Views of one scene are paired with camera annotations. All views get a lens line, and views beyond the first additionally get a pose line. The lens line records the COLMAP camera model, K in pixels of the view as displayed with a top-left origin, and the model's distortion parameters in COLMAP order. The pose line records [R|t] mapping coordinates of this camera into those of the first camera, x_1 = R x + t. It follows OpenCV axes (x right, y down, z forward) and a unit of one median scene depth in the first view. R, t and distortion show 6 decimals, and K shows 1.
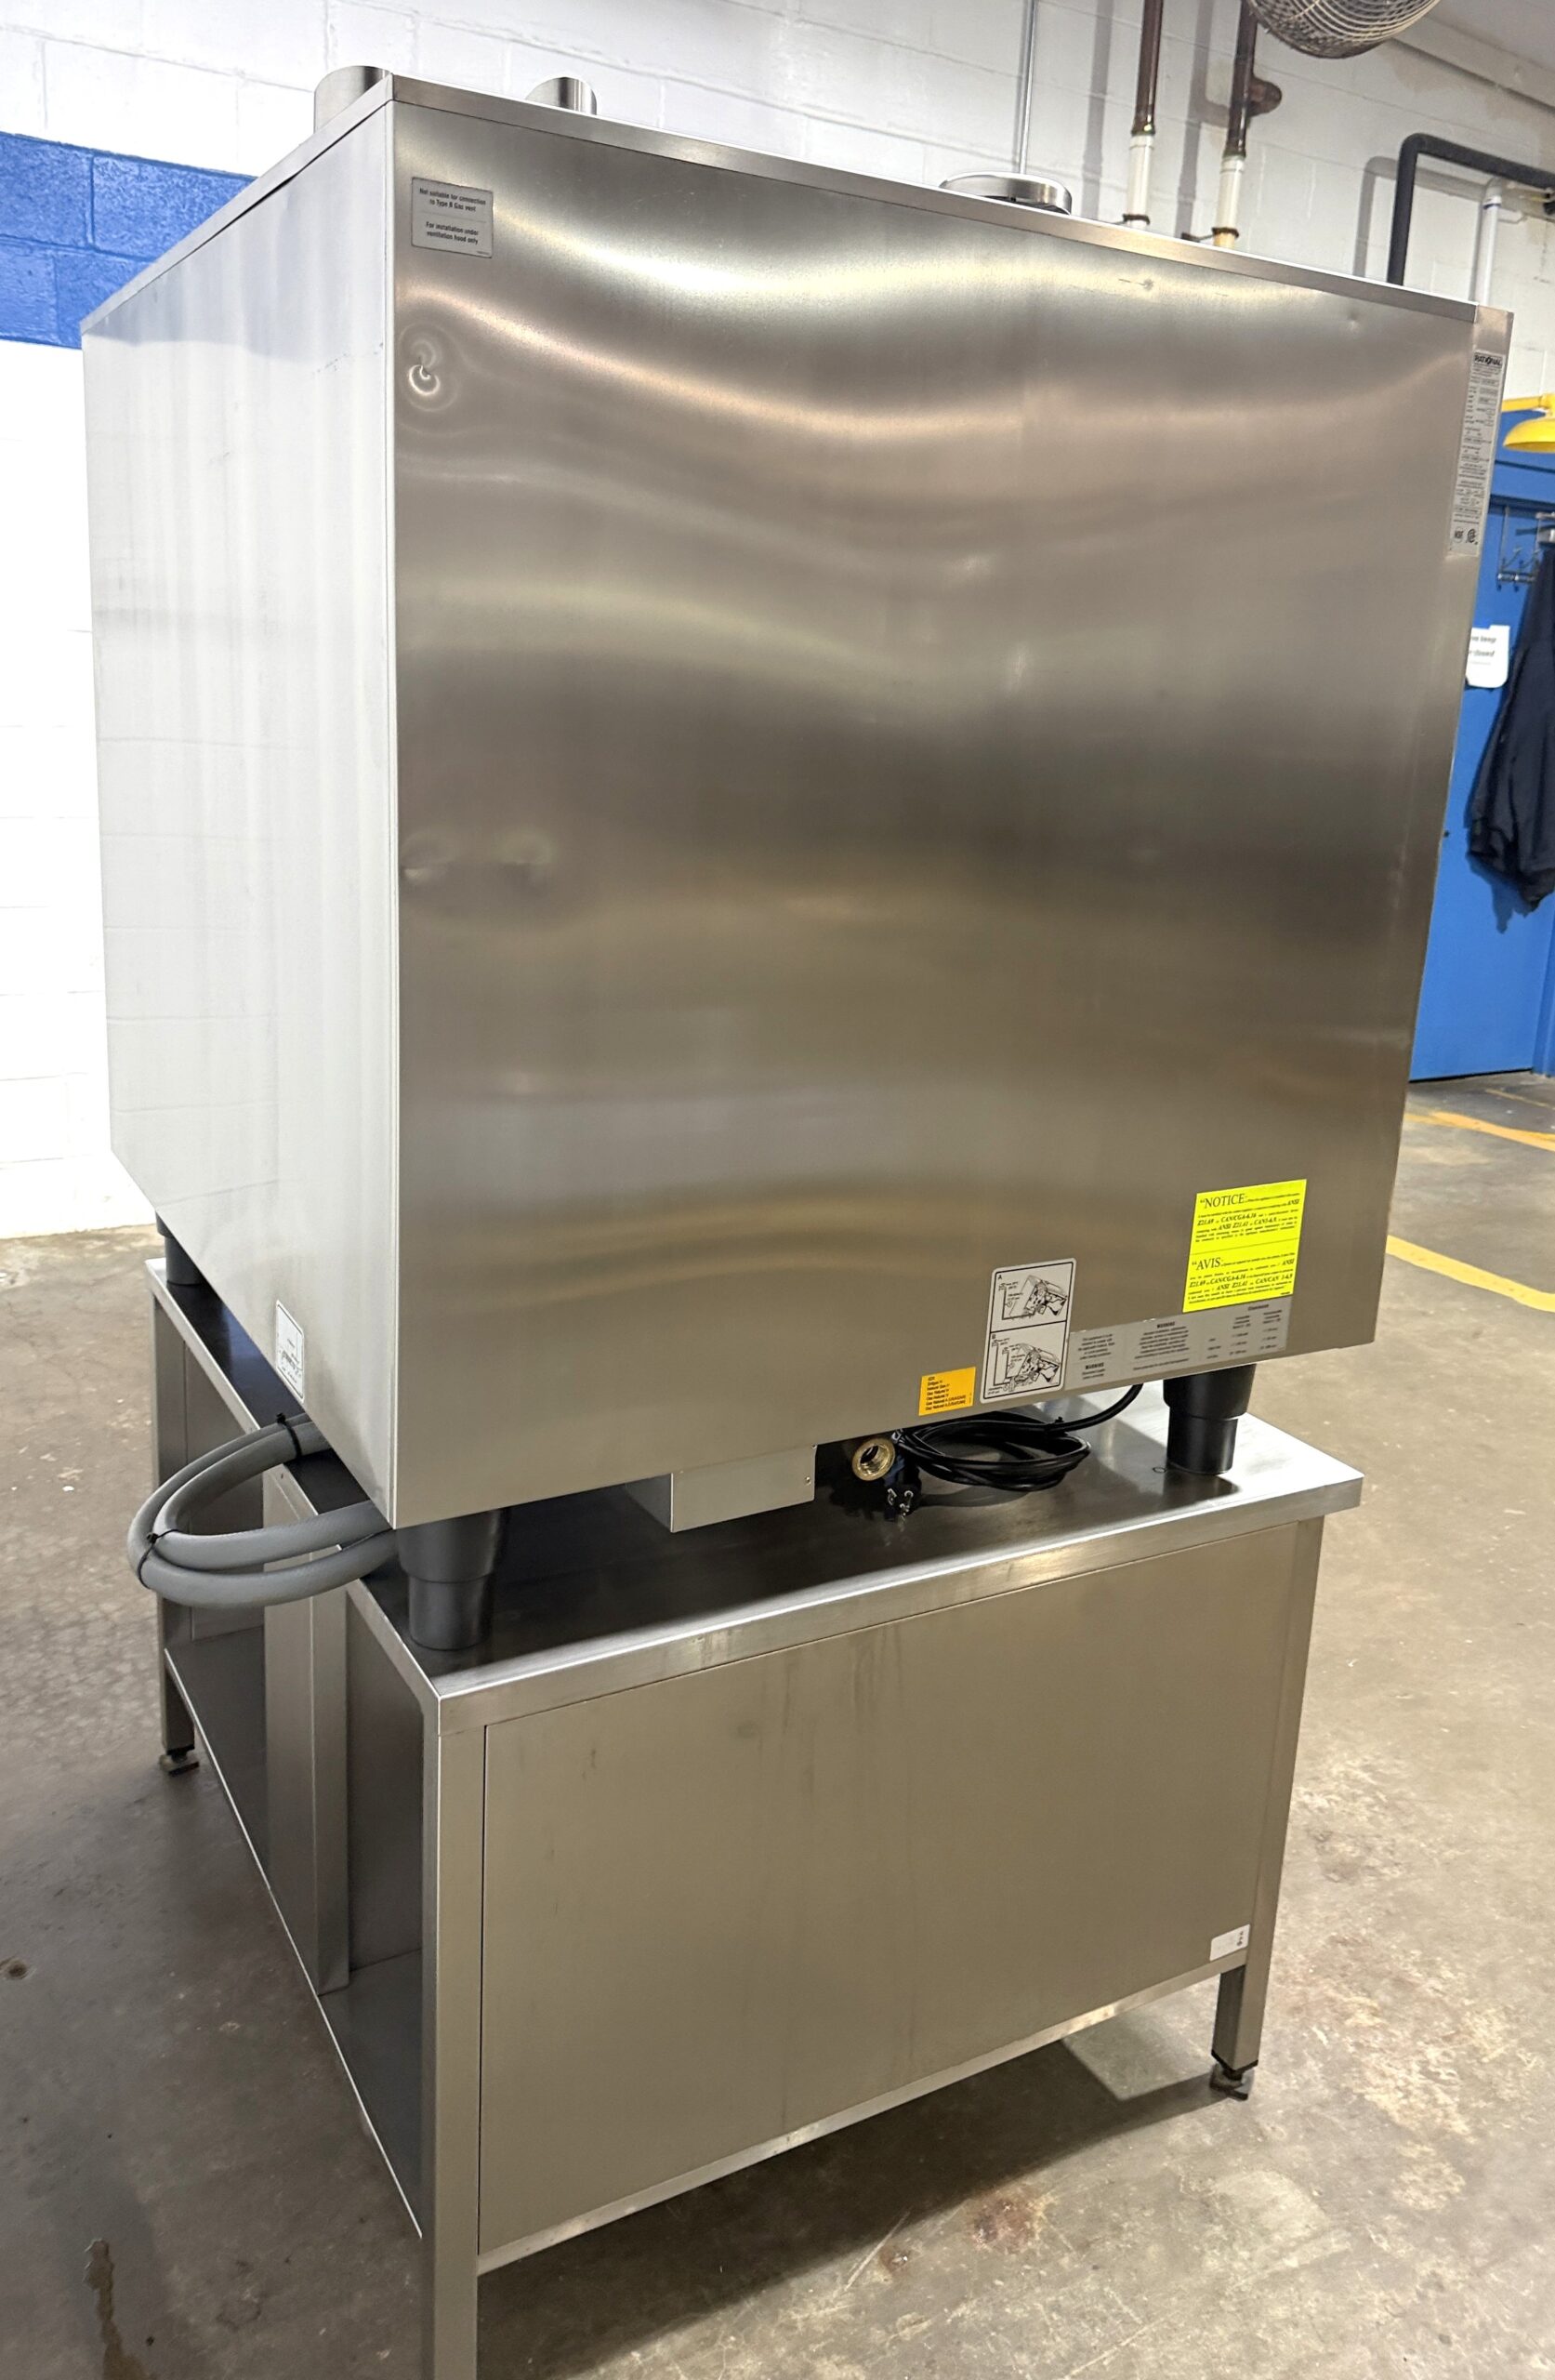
lens RADIAL K [[1837.0, 0, 794.1], [0, 1837.0, 1108.2], [0, 0, 1]] dist [0.006738, -0.001696]
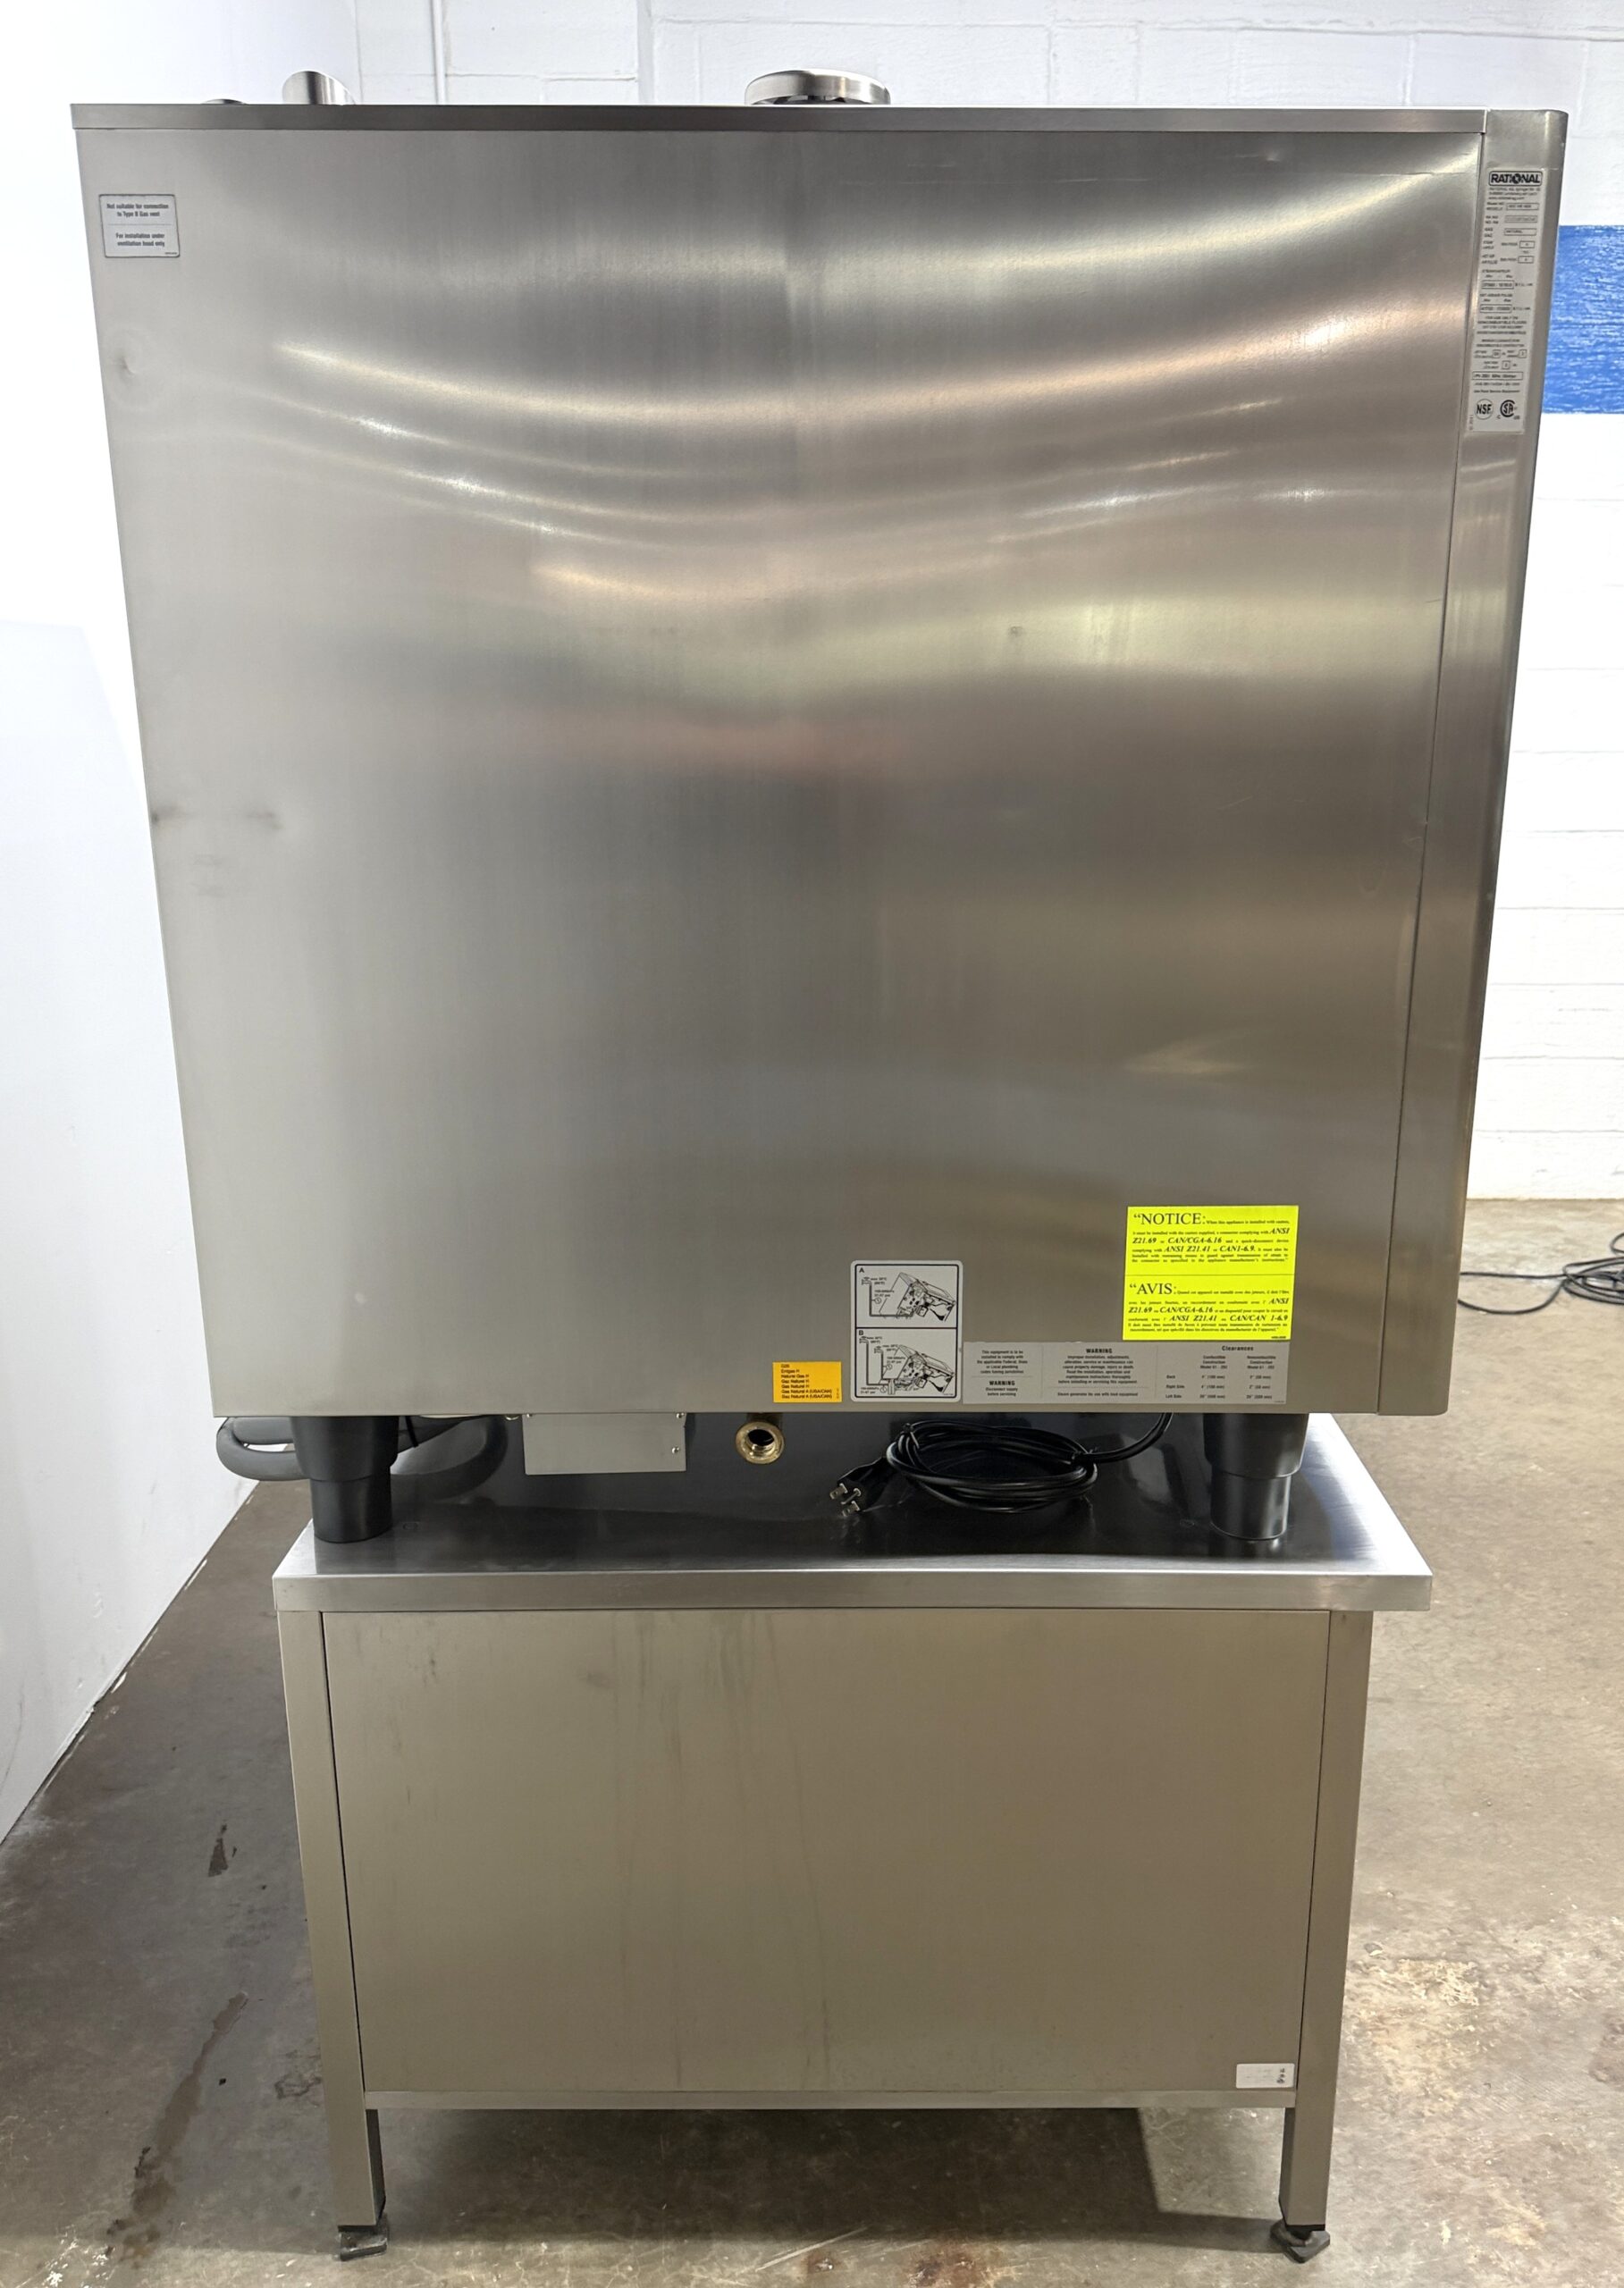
lens RADIAL K [[1783.8, 0, 883.5], [0, 1783.8, 1178.1], [0, 0, 1]] dist [0.027536, -0.027003]
pose [[0.868075, 0.083315, -0.489392, 0.513885], [-0.071479, 0.996521, 0.042860, 0.004189], [0.491260, -0.002224, 0.871010, 0.186503]]
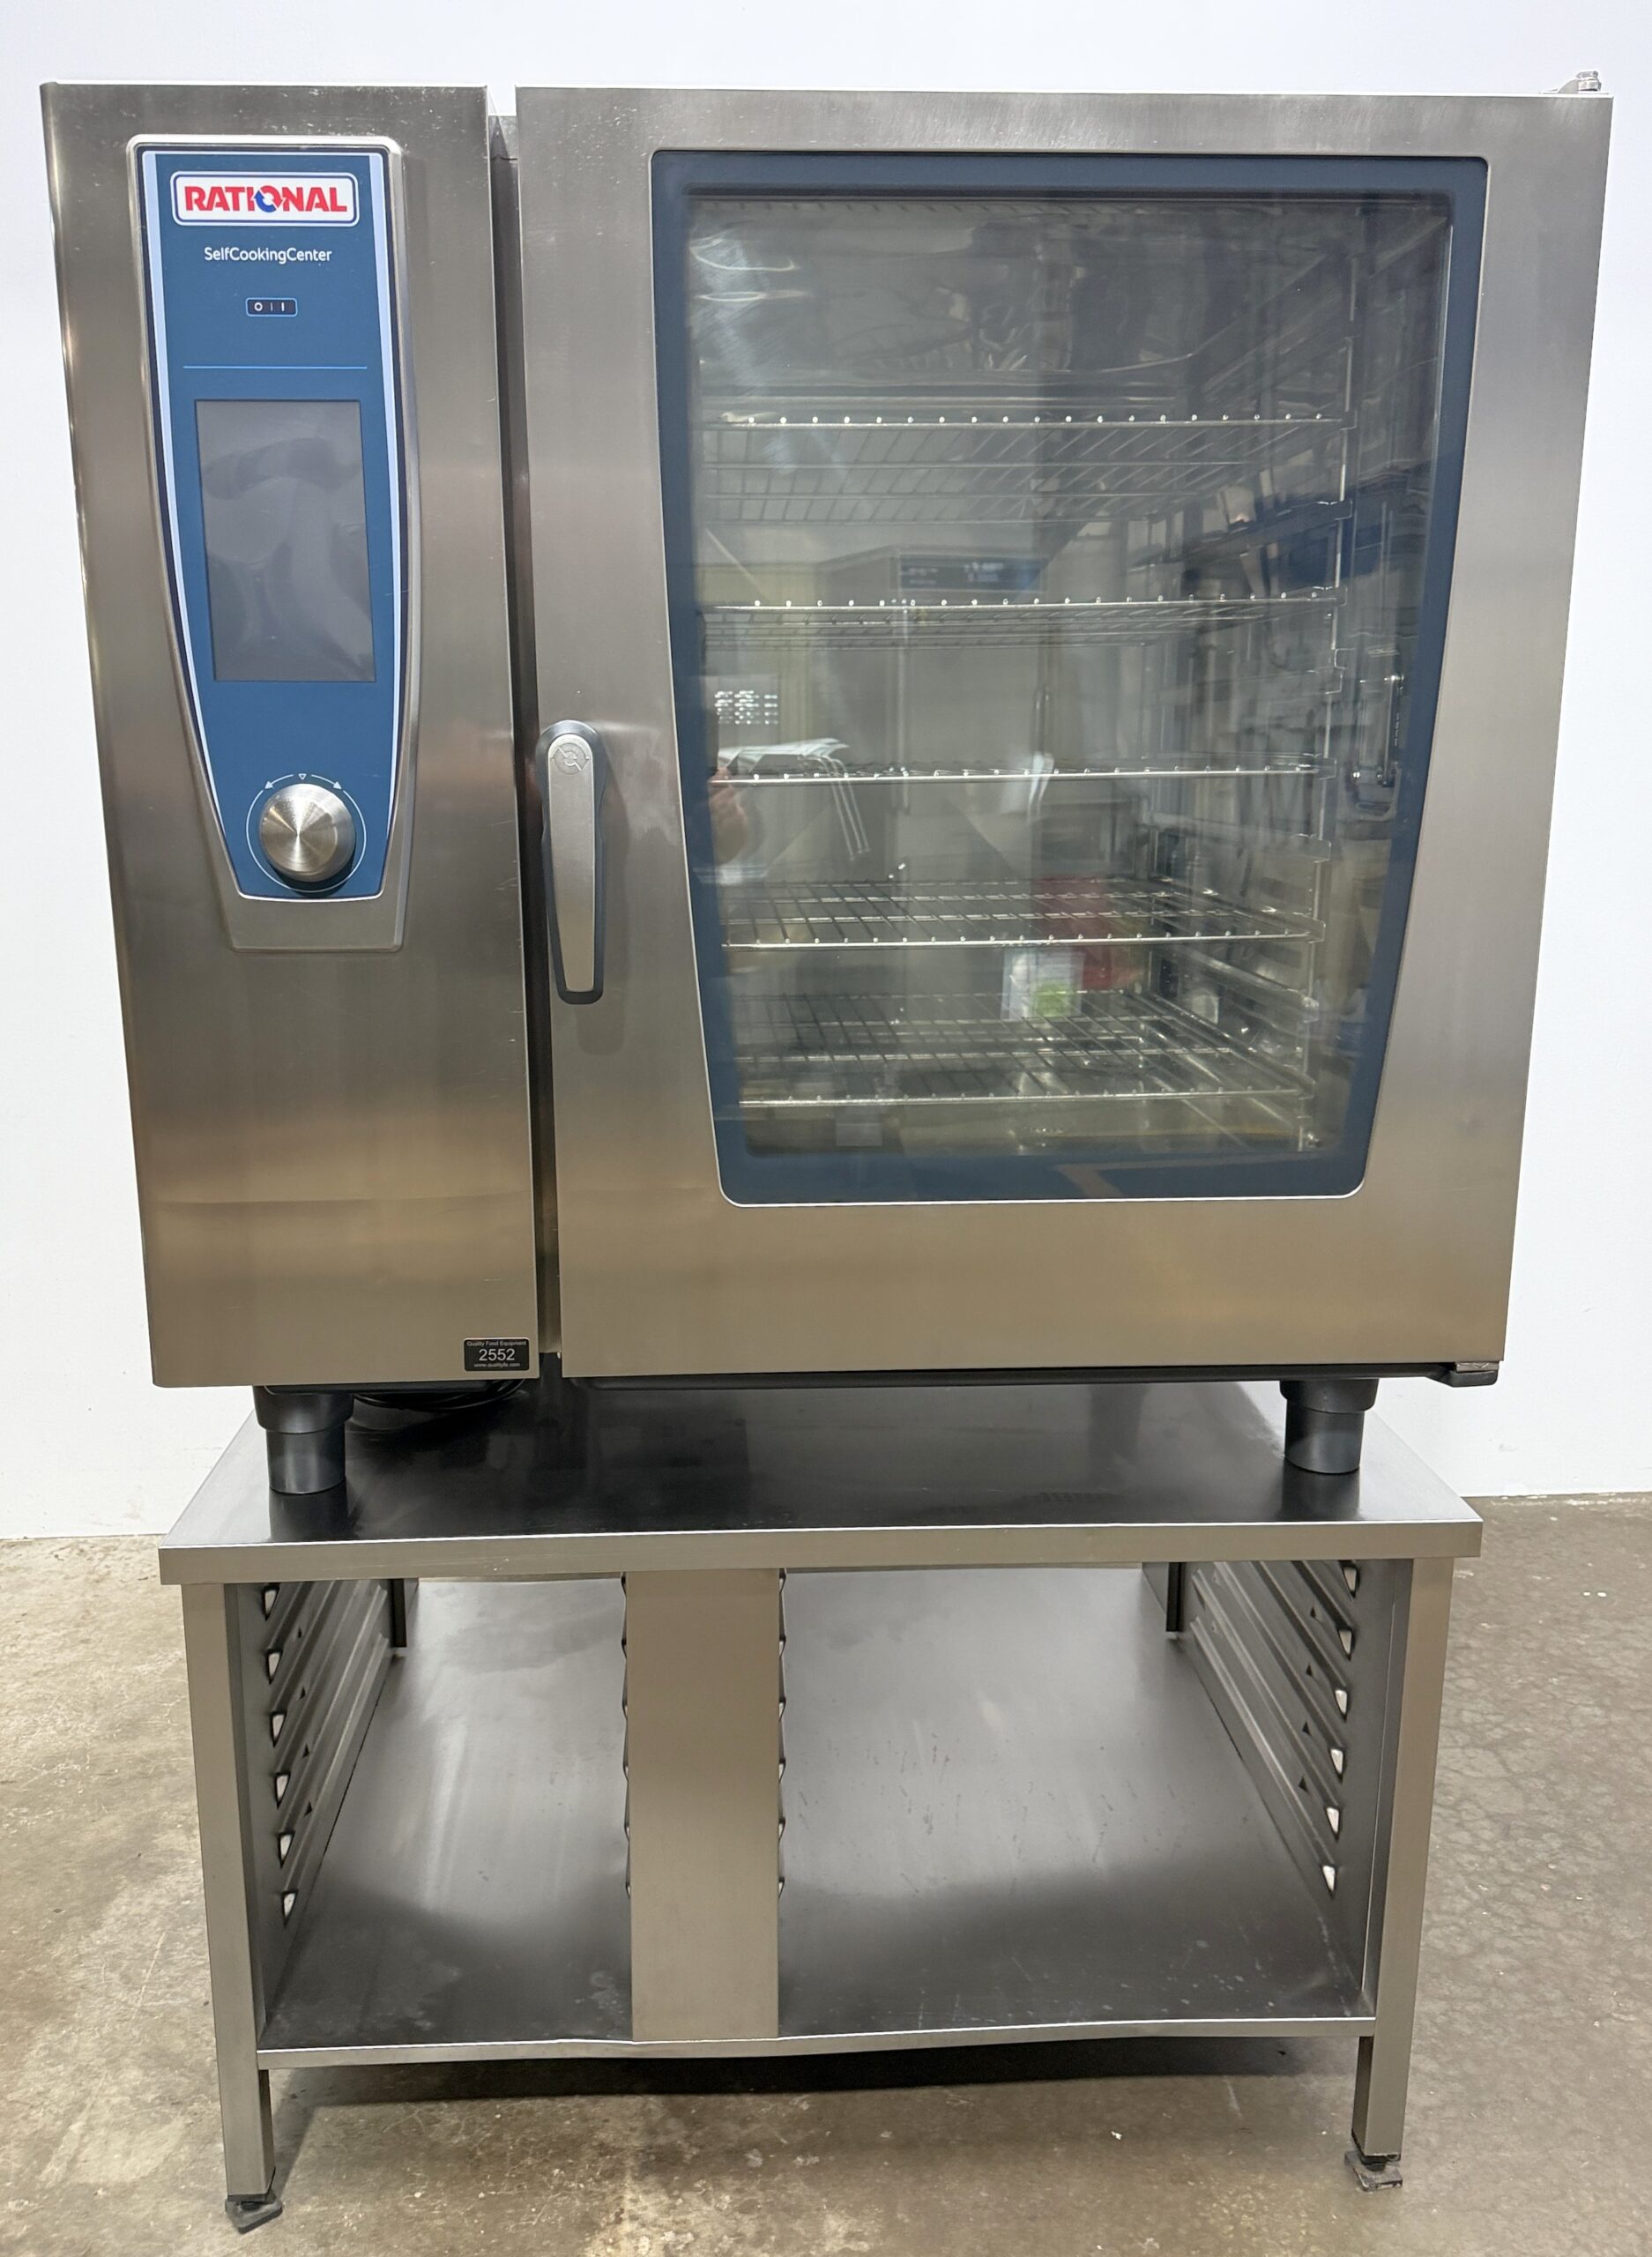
lens RADIAL K [[1788.0, 0, 764.9], [0, 1788.0, 1129.9], [0, 0, 1]] dist [0.004286, -0.000158]
pose [[-0.466729, 0.140846, -0.873113, 0.919830], [-0.224920, 0.935874, 0.271203, -0.269441], [0.855322, 0.322959, -0.405120, 1.608915]]
